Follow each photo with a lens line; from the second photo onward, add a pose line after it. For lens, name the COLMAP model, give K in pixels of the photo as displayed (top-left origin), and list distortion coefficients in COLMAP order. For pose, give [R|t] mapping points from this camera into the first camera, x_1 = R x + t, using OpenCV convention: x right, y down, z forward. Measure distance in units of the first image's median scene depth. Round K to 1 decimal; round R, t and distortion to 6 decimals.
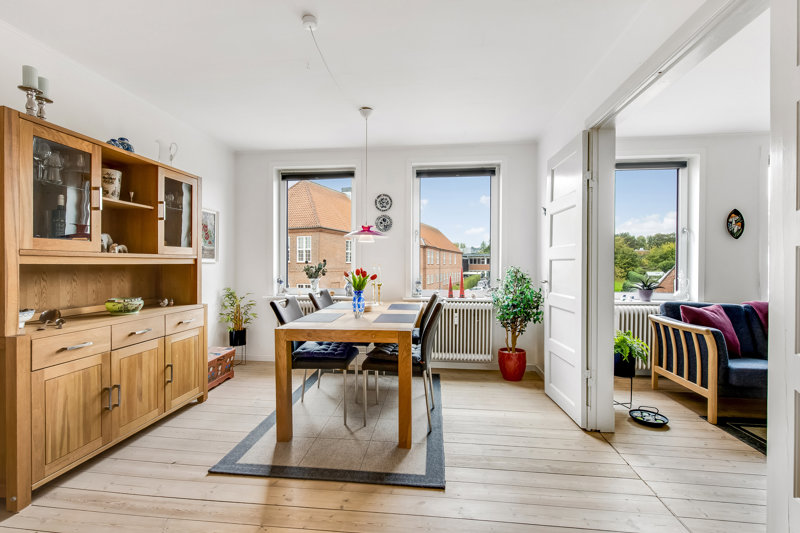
lens RADIAL K [[357.5, 0, 400.0], [0, 357.5, 266.5], [0, 0, 1]] dist [0.001634, 0.000416]
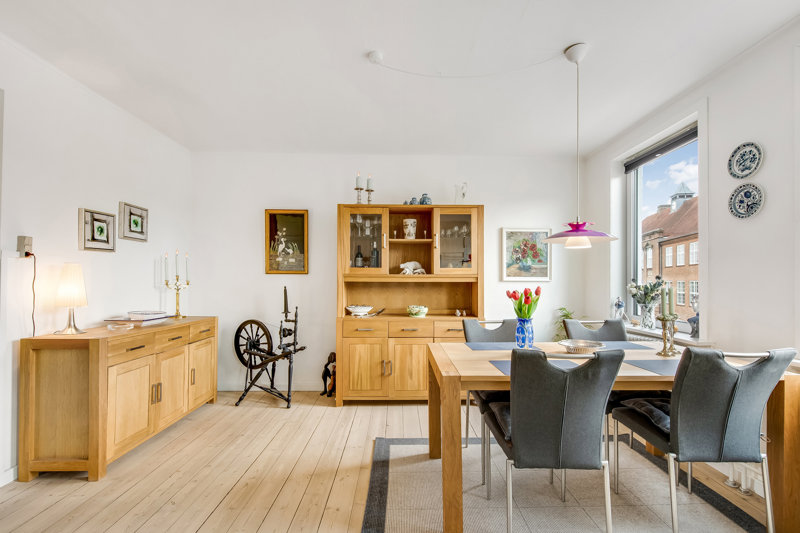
lens RADIAL K [[357.5, 0, 402.7], [0, 357.5, 279.0], [0, 0, 1]] dist [-0.000569, -0.000071]
pose [[0.126835, -0.011446, -0.991858, 0.670995], [-0.009772, 0.999870, -0.012788, 0.000391], [0.991876, 0.011314, 0.126707, 0.780986]]
